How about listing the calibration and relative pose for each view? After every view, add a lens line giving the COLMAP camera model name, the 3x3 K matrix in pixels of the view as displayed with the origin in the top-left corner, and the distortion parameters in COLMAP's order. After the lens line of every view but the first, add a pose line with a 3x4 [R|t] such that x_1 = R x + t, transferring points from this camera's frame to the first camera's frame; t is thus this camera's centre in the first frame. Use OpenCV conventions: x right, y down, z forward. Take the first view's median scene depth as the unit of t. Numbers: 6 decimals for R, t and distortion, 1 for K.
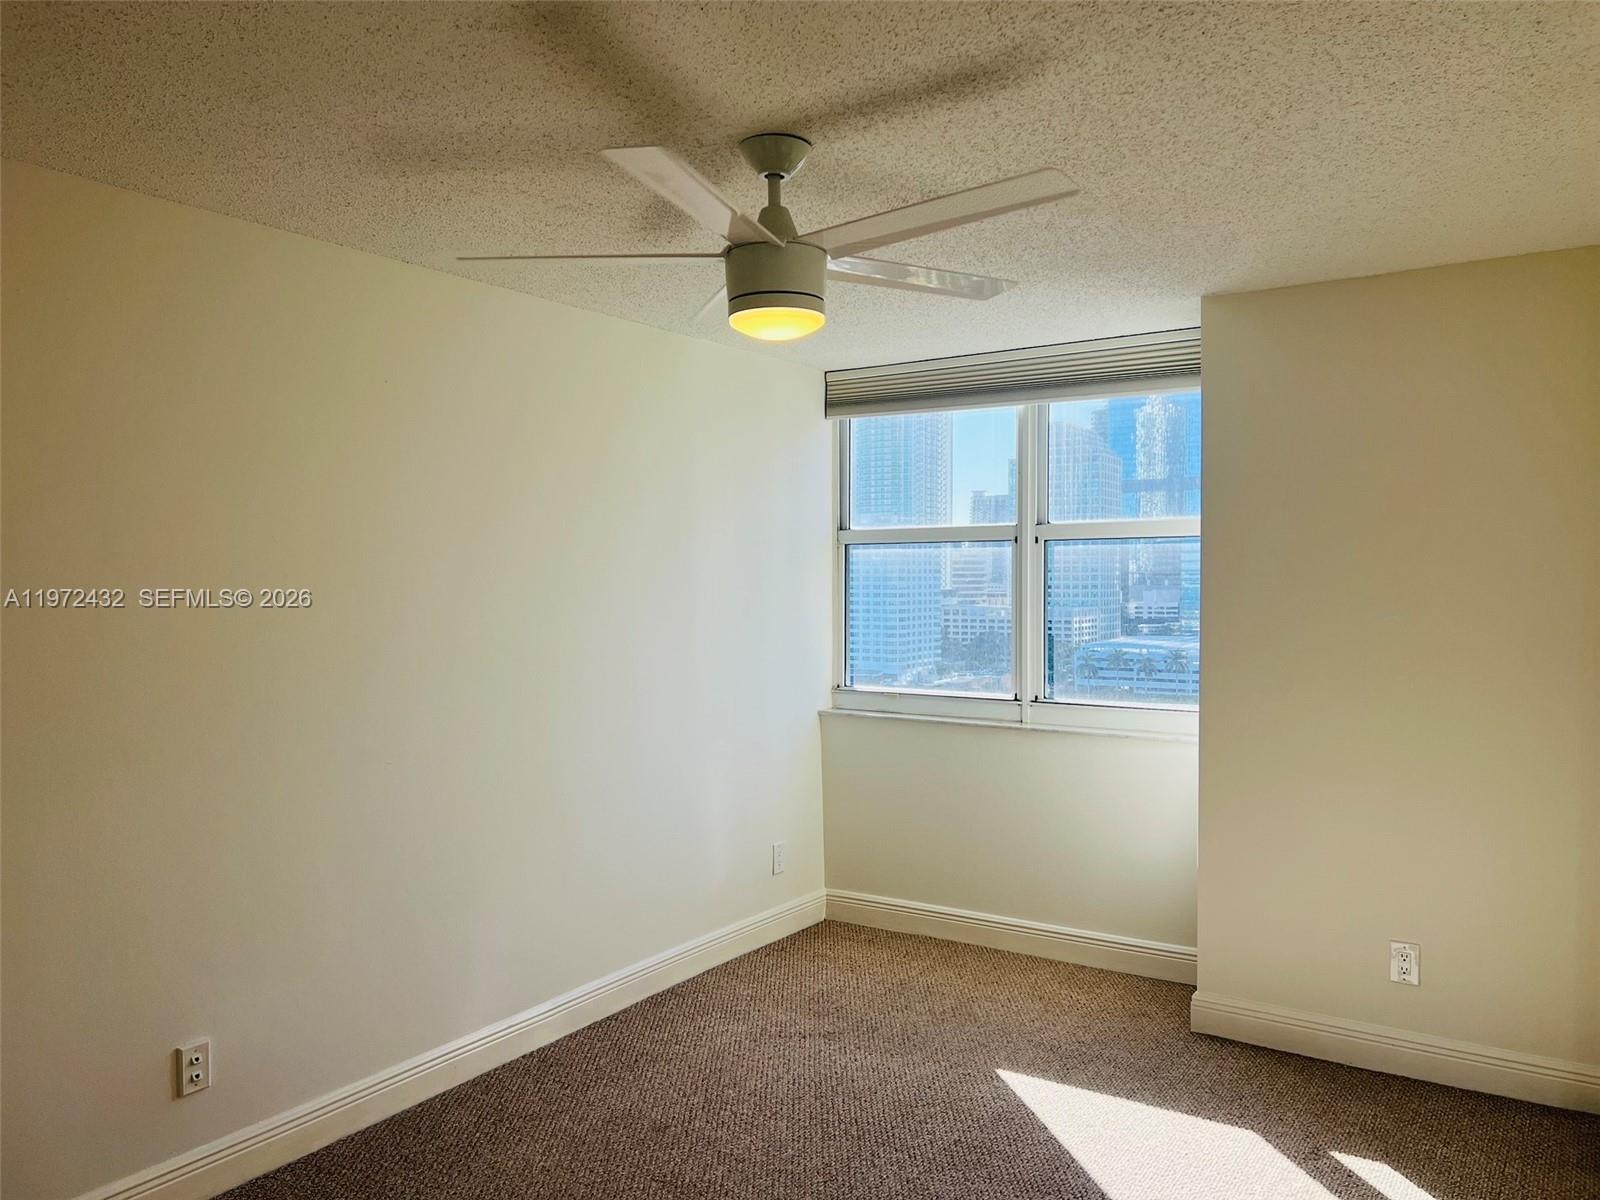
lens RADIAL K [[1199.4, 0, 801.2], [0, 1199.4, 611.8], [0, 0, 1]] dist [0.077423, -0.097006]
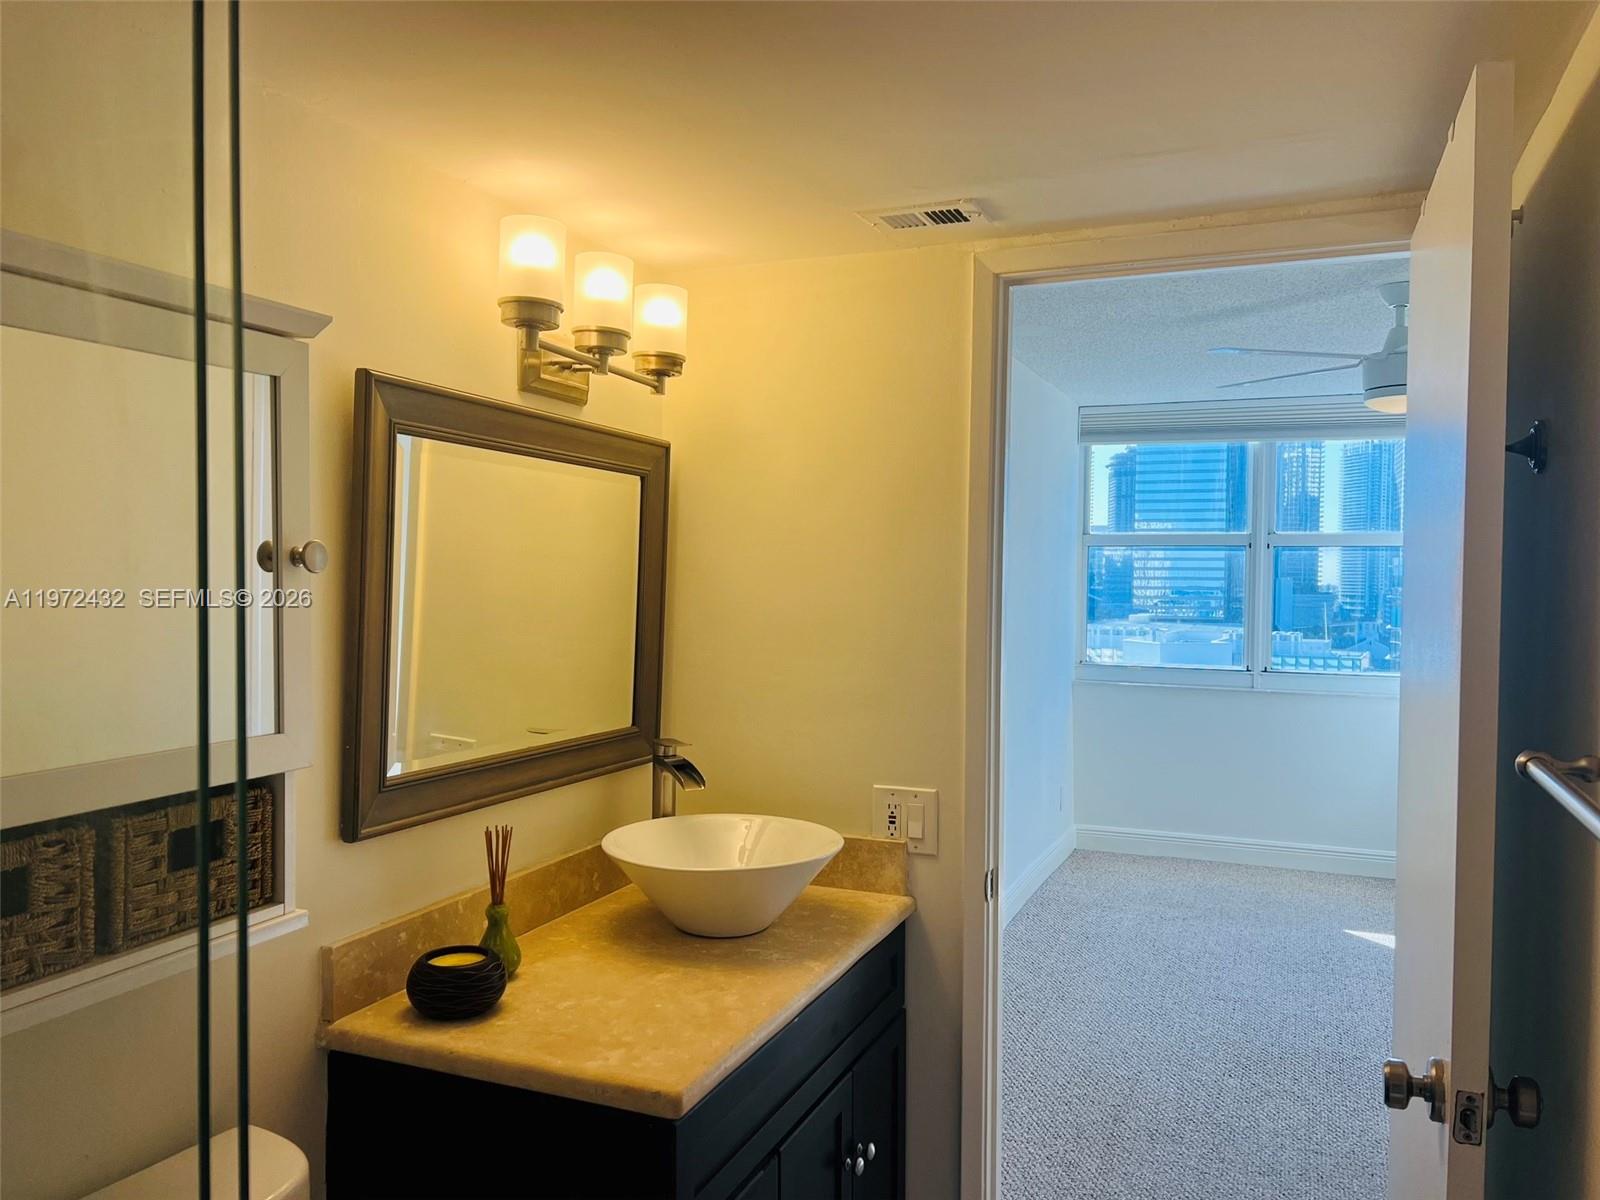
lens RADIAL K [[1199.4, 0, 790.2], [0, 1199.4, 612.2], [0, 0, 1]] dist [0.077423, -0.097006]
pose [[0.984696, 0.009916, 0.174000, -0.533982], [-0.010497, 0.999942, 0.002417, 0.013206], [-0.173966, -0.004206, 0.984743, -0.189021]]
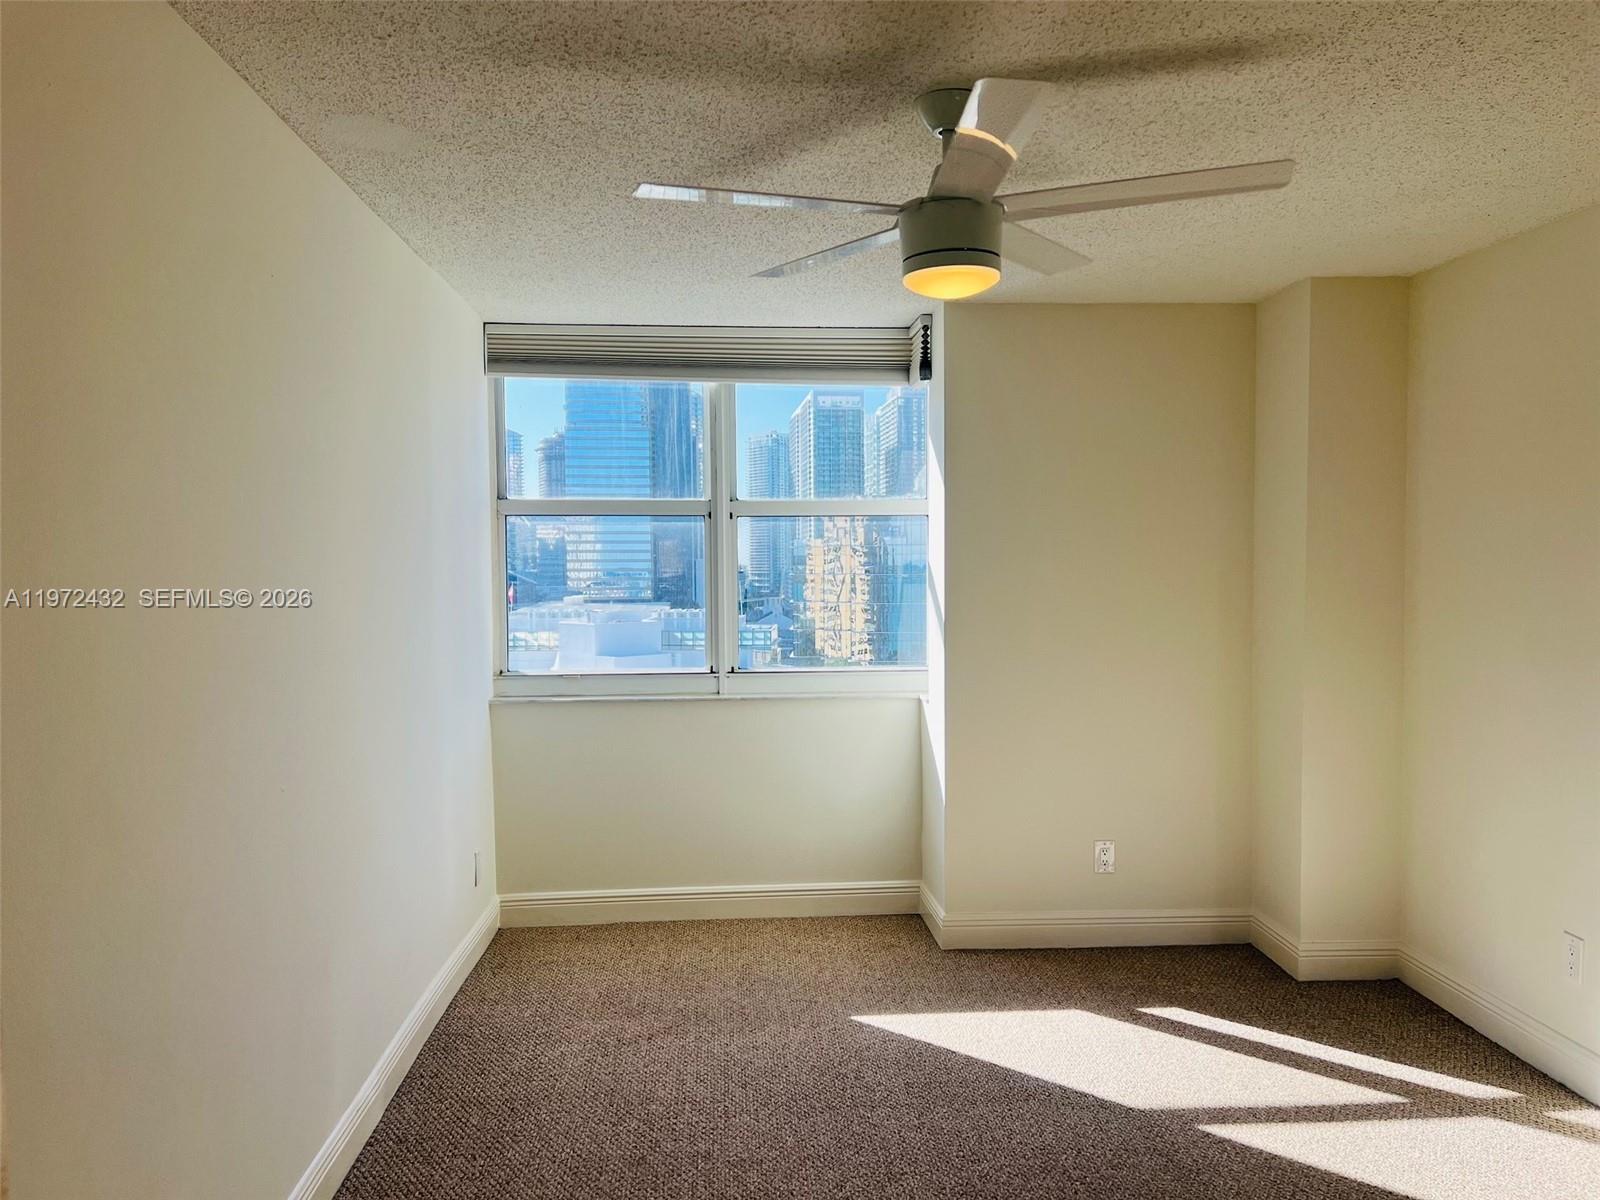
lens RADIAL K [[1199.4, 0, 820.9], [0, 1199.4, 605.0], [0, 0, 1]] dist [0.077423, -0.097006]
pose [[0.790361, -0.022488, 0.612229, -0.372689], [0.018938, 0.999745, 0.012274, 0.005714], [-0.612349, 0.001893, 0.790586, 0.143873]]
